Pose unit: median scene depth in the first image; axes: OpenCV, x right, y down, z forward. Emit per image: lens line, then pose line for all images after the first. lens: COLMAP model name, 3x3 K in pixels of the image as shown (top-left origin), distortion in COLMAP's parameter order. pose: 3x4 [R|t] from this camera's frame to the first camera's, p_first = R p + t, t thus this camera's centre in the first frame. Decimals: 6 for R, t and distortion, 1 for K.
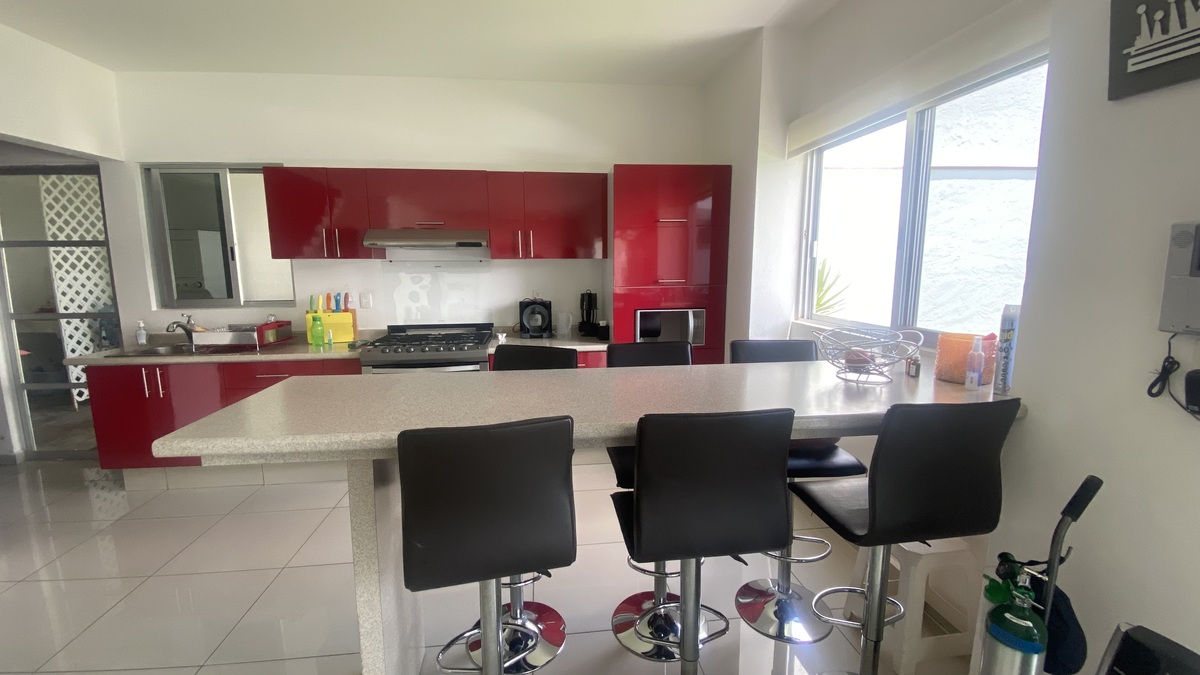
lens RADIAL K [[485.6, 0, 597.2], [0, 485.6, 335.7], [0, 0, 1]] dist [0.015570, -0.018059]
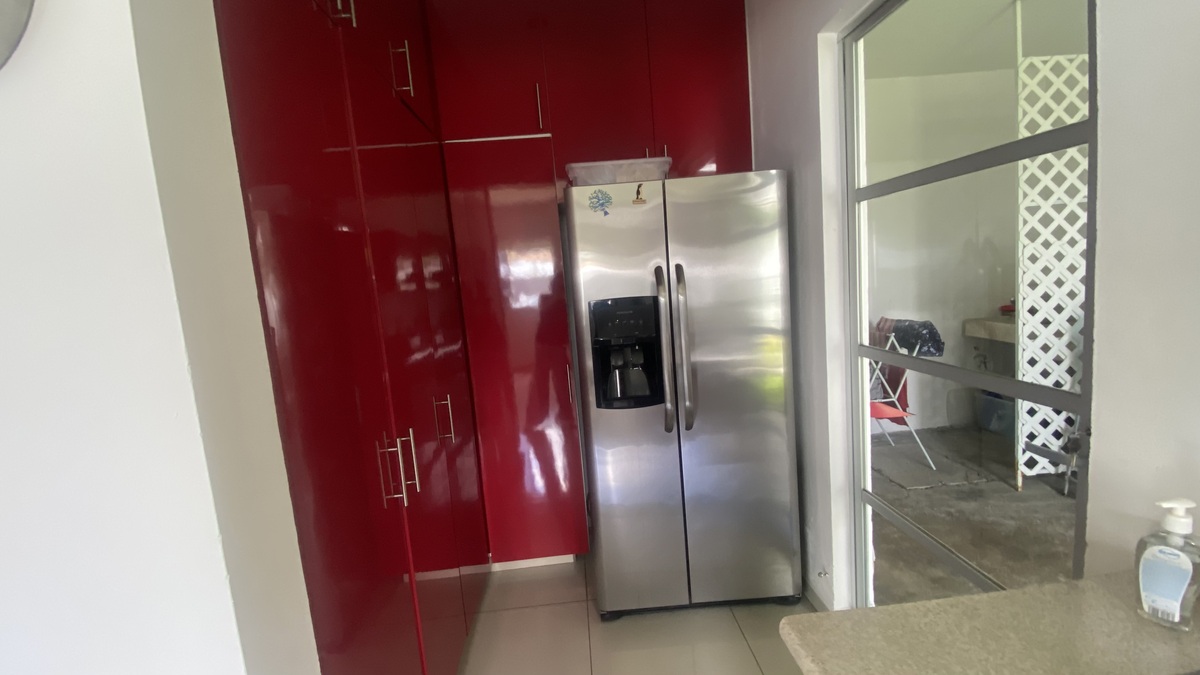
lens RADIAL K [[485.6, 0, 597.2], [0, 485.6, 335.7], [0, 0, 1]] dist [0.015570, -0.018059]
pose [[-0.063579, 0.122547, -0.990424, -0.514909], [-0.062246, 0.990013, 0.126492, -0.068718], [0.996034, 0.069692, -0.055316, 0.536253]]
